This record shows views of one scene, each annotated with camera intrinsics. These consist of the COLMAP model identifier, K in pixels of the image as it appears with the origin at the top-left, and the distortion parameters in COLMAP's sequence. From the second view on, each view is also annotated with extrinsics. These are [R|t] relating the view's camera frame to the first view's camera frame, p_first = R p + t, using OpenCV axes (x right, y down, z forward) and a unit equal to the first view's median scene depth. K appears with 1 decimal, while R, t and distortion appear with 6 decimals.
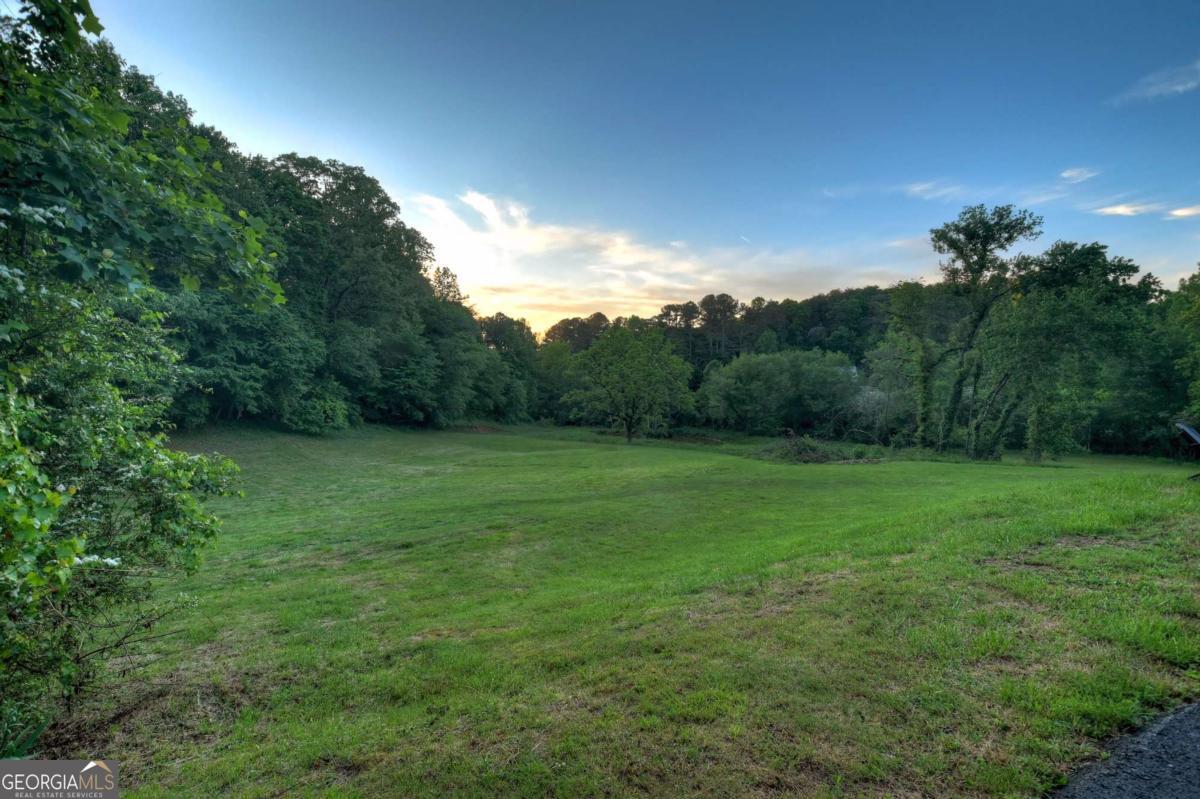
lens RADIAL K [[528.4, 0, 595.0], [0, 528.4, 399.3], [0, 0, 1]] dist [0.000111, 0.000023]
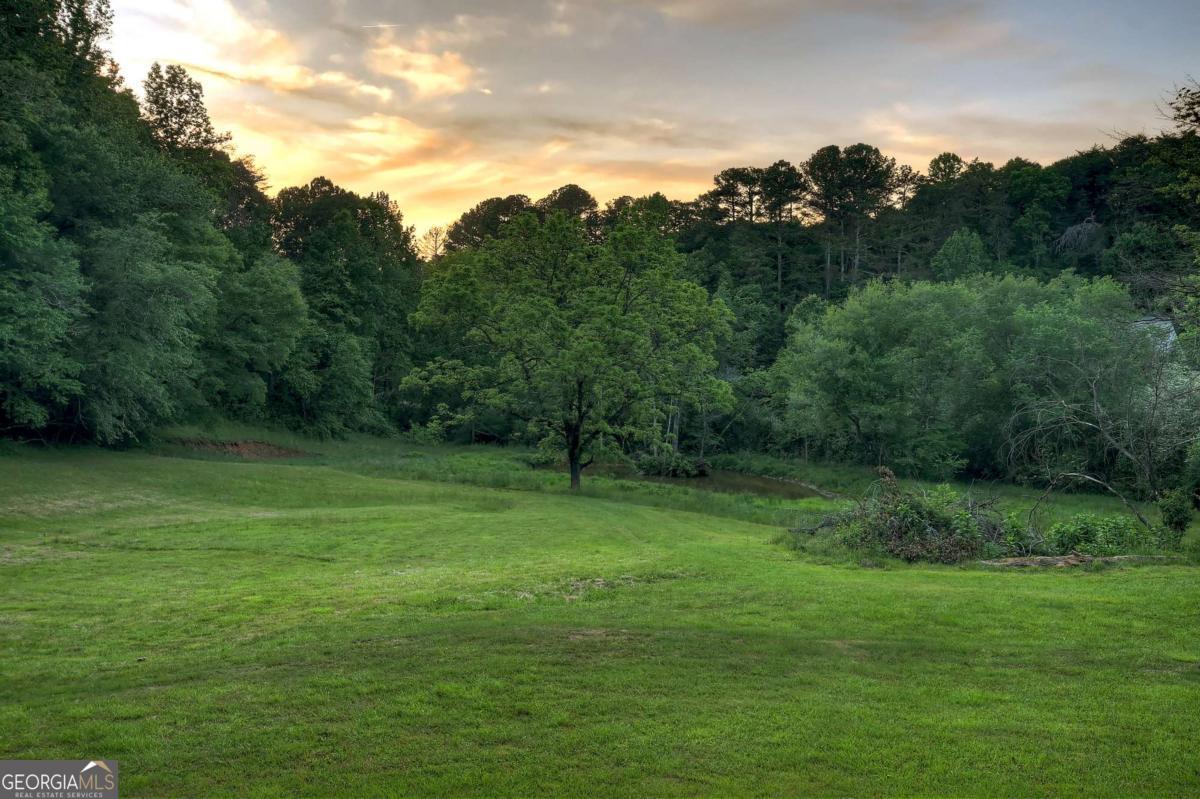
lens RADIAL K [[1135.7, 0, 602.6], [0, 1135.7, 400.6], [0, 0, 1]] dist [0.032092, 0.000000]
pose [[0.999210, 0.018698, -0.035070, 0.091235], [-0.018256, 0.999750, 0.012880, 0.000648], [0.035302, -0.012230, 0.999302, 0.086064]]
